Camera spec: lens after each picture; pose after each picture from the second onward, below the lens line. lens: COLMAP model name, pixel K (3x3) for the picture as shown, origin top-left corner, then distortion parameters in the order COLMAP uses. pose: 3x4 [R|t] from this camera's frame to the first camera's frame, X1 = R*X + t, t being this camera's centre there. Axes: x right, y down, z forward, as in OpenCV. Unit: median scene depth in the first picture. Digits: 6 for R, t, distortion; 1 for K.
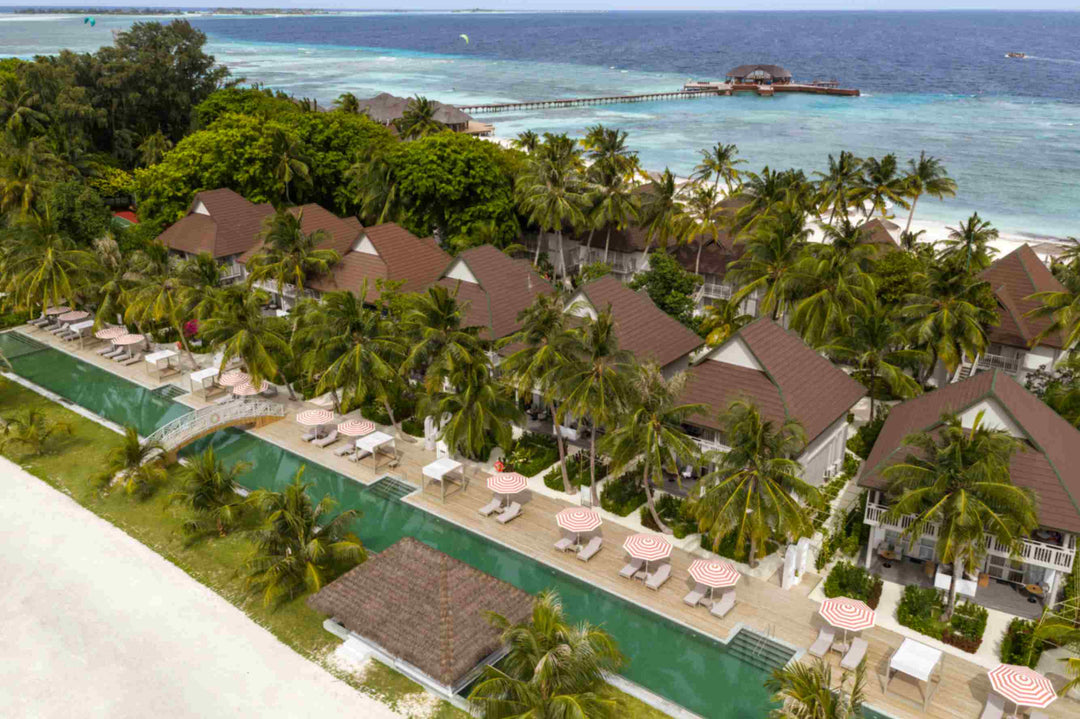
lens RADIAL K [[911.3, 0, 540.0], [0, 911.3, 359.5], [0, 0, 1]] dist [-0.005224, -0.000006]
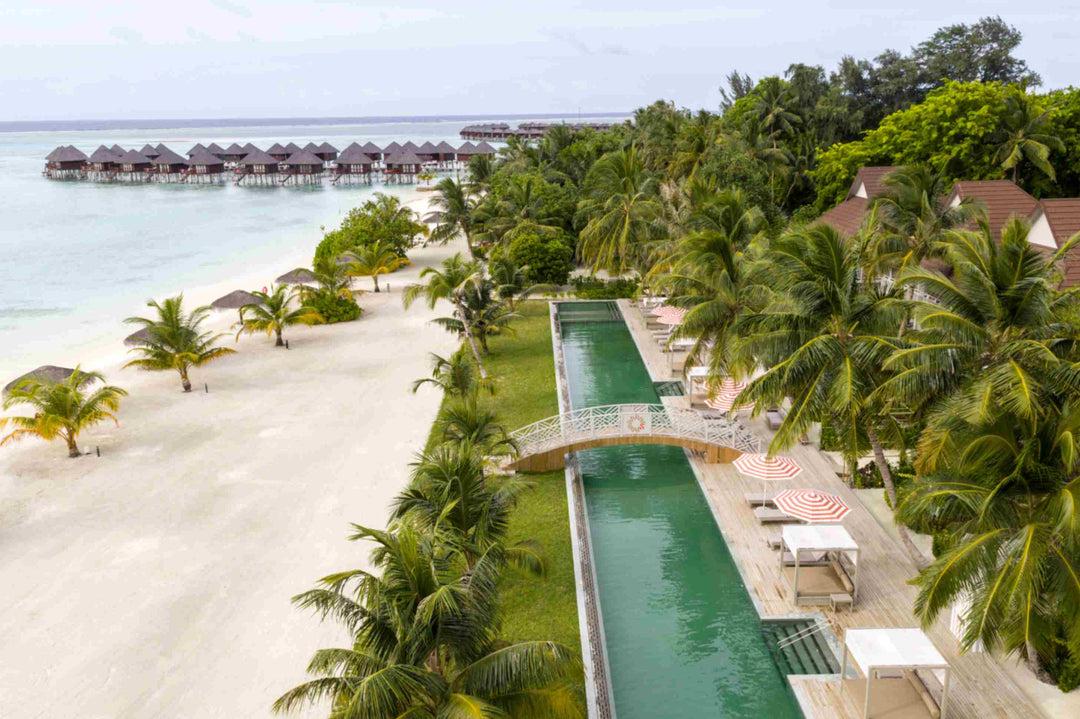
lens RADIAL K [[911.3, 0, 540.0], [0, 911.3, 359.5], [0, 0, 1]] dist [-0.005224, -0.000006]
pose [[0.630427, 0.185324, -0.753802, 0.044450], [-0.250492, 0.967701, 0.028418, 0.011497], [0.734722, 0.170906, 0.656487, 0.323604]]
